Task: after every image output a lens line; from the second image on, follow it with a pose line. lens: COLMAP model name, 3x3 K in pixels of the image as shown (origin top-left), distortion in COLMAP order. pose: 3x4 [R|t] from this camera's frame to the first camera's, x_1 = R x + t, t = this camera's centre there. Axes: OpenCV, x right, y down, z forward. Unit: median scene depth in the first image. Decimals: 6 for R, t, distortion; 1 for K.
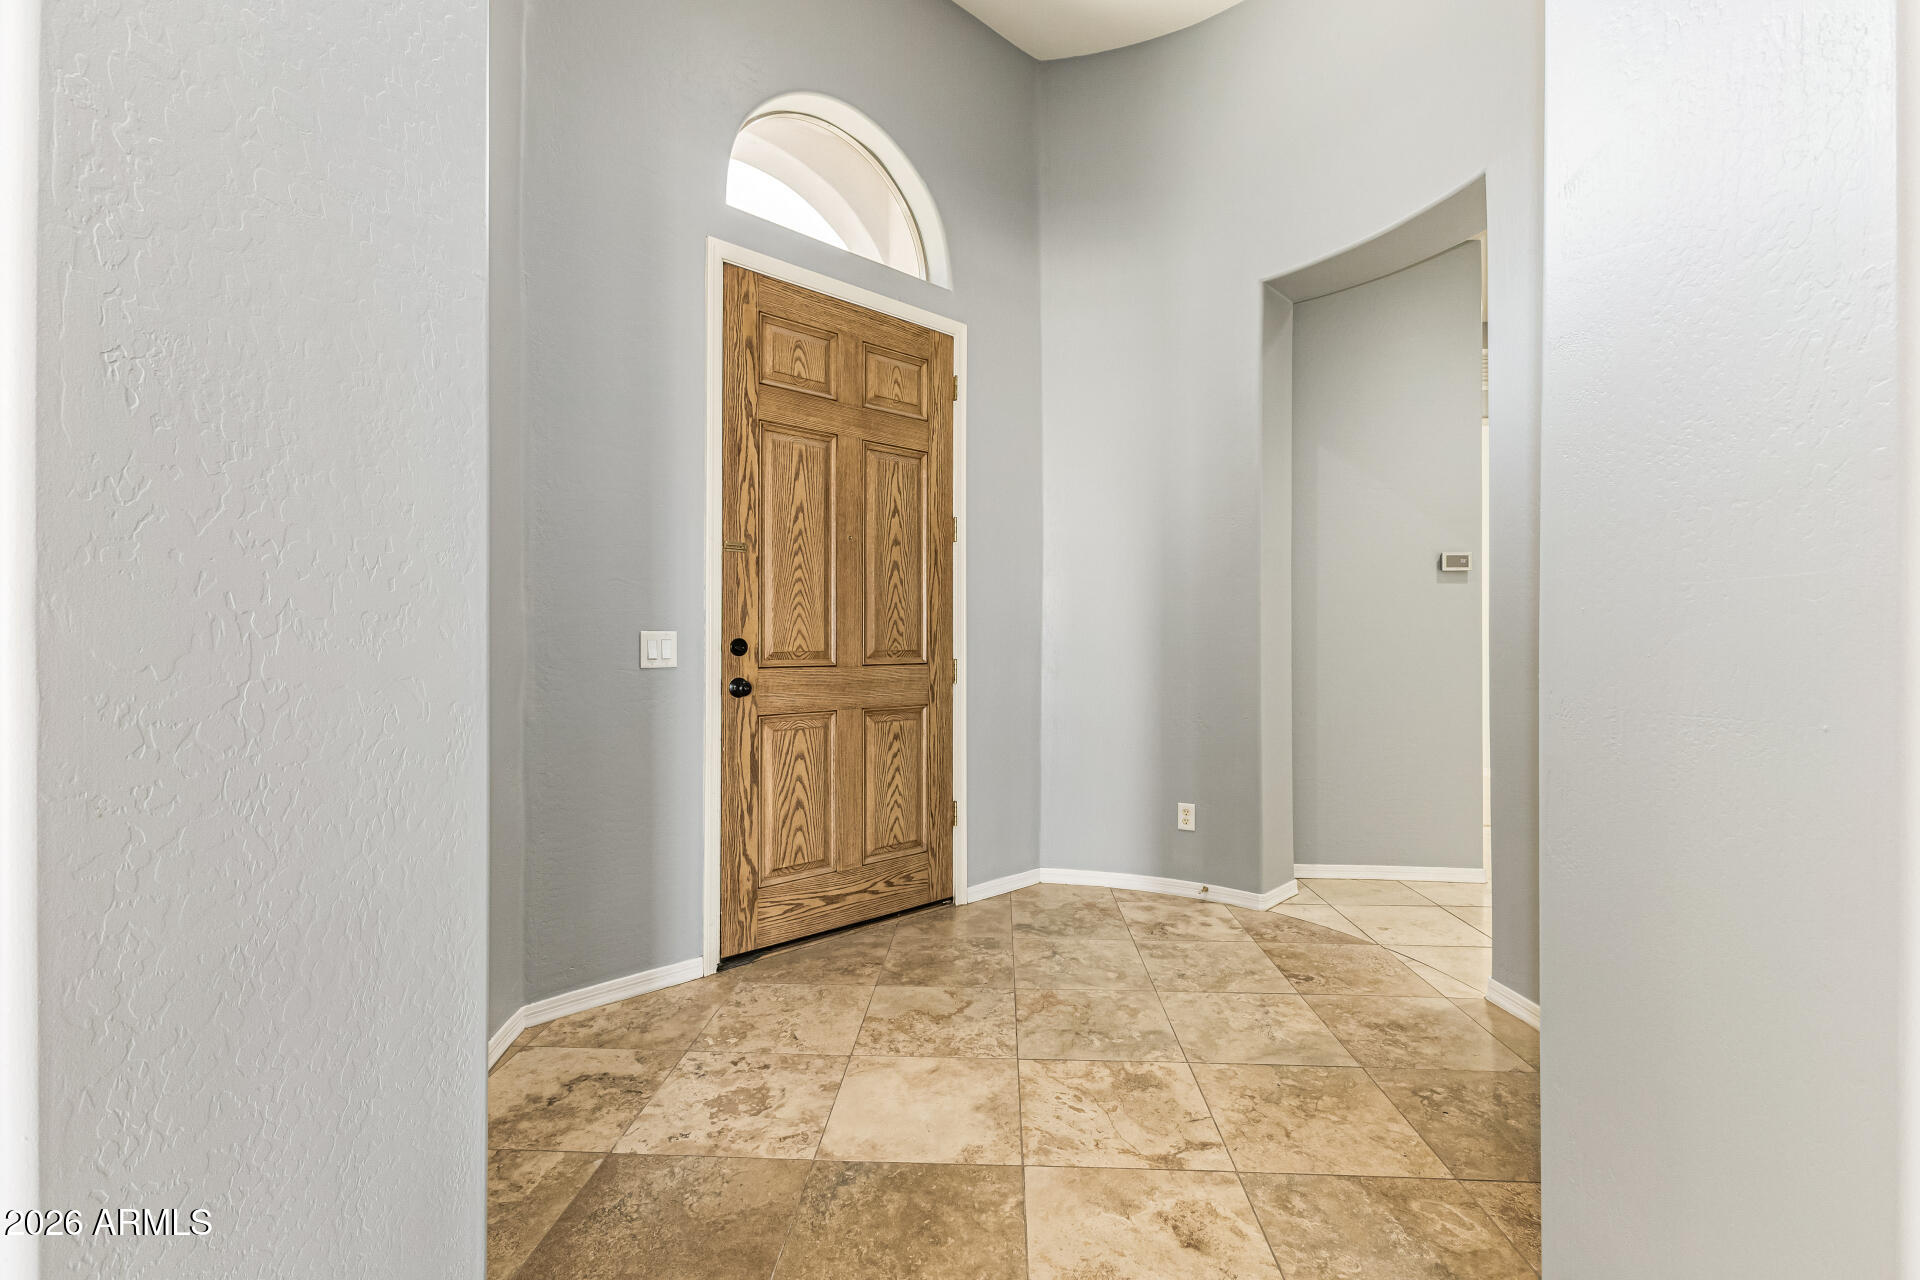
lens RADIAL K [[835.4, 0, 959.8], [0, 835.4, 639.6], [0, 0, 1]] dist [0.016198, -0.005229]
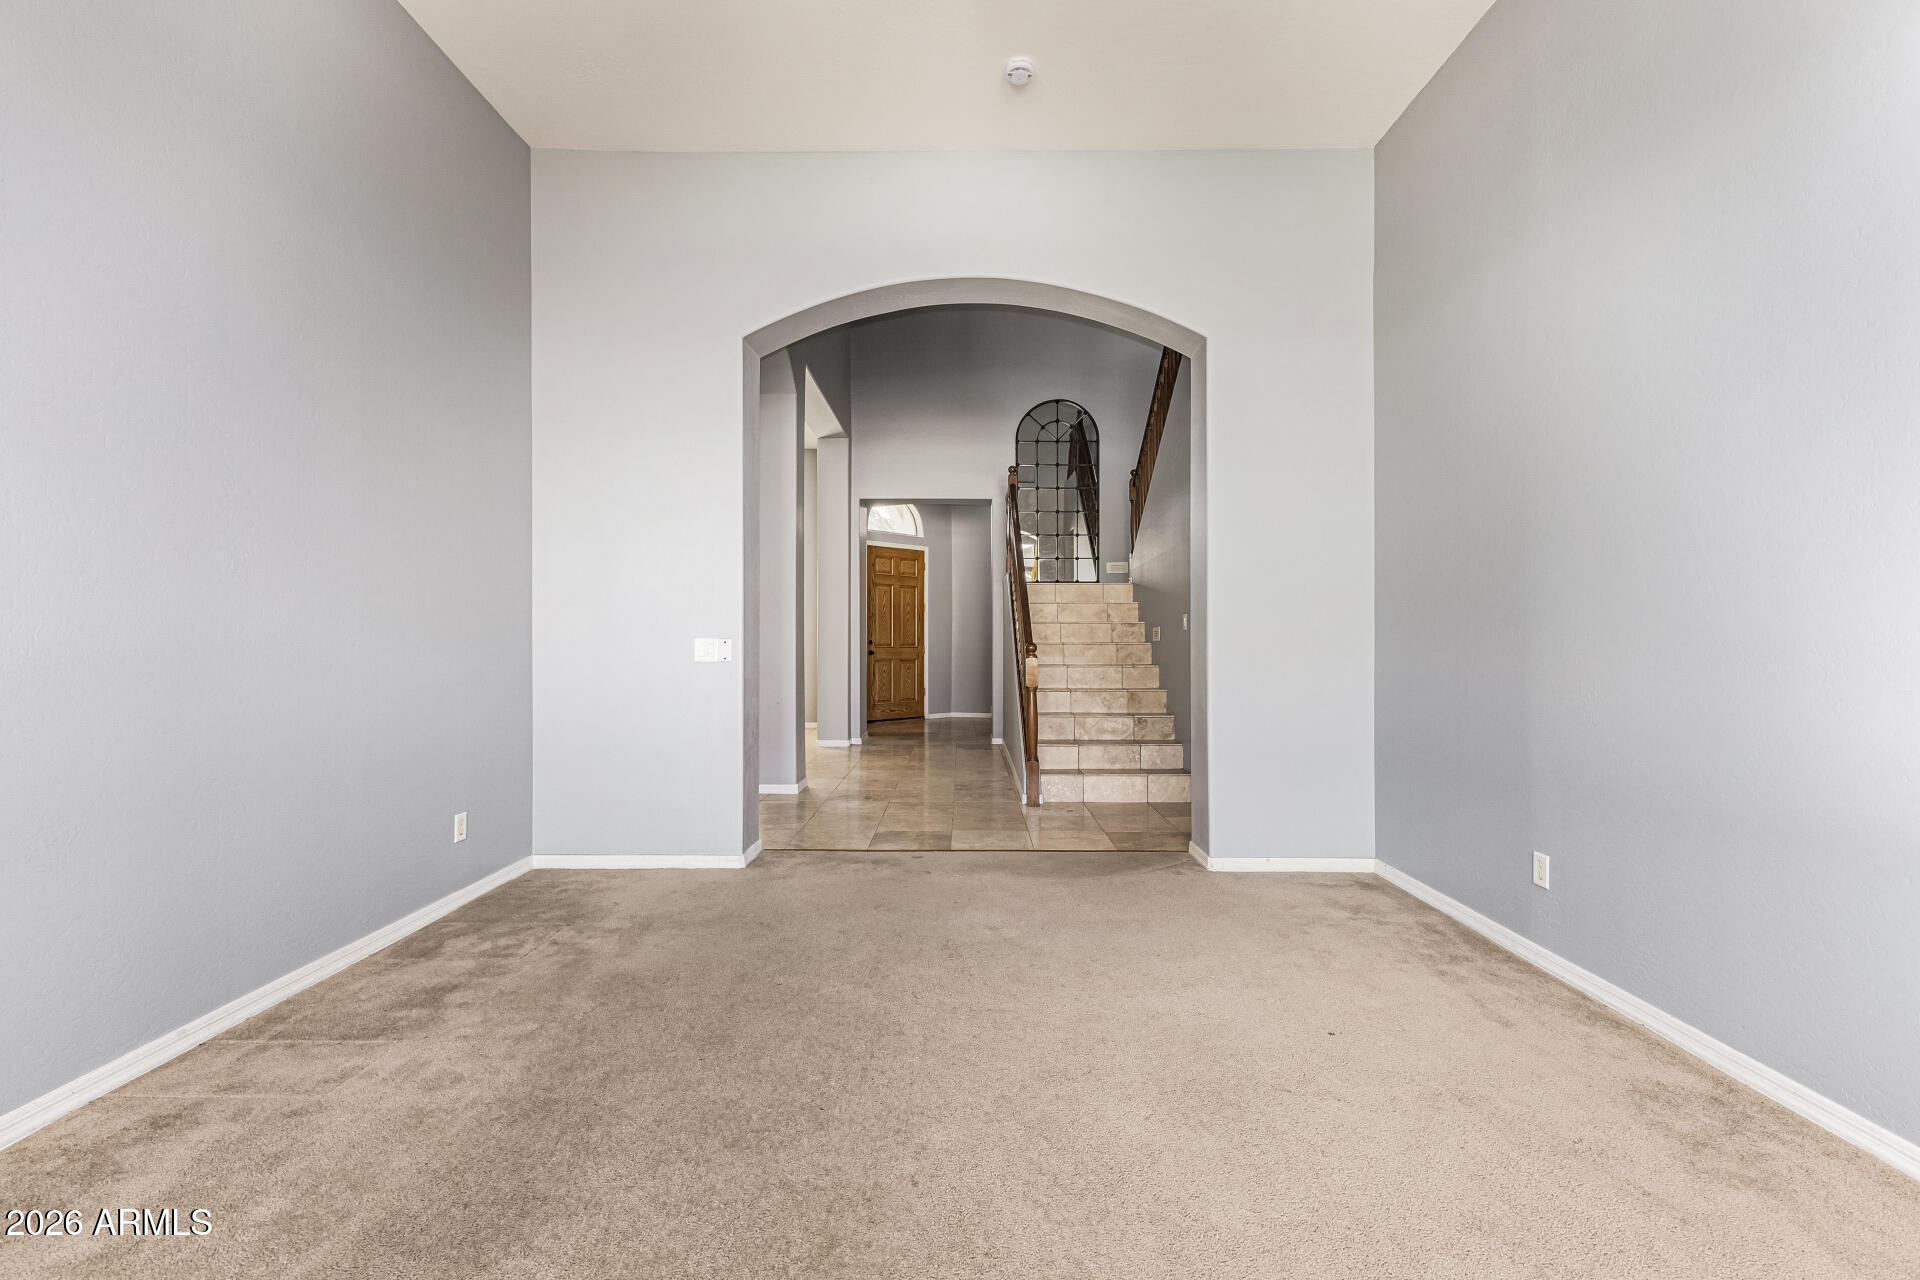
lens RADIAL K [[835.4, 0, 959.0], [0, 835.4, 640.3], [0, 0, 1]] dist [0.016198, -0.005229]
pose [[0.998523, -0.000188, 0.054335, -0.052861], [0.000155, 1.000000, 0.000620, -0.003161], [-0.054336, -0.000611, 0.998523, -2.469407]]
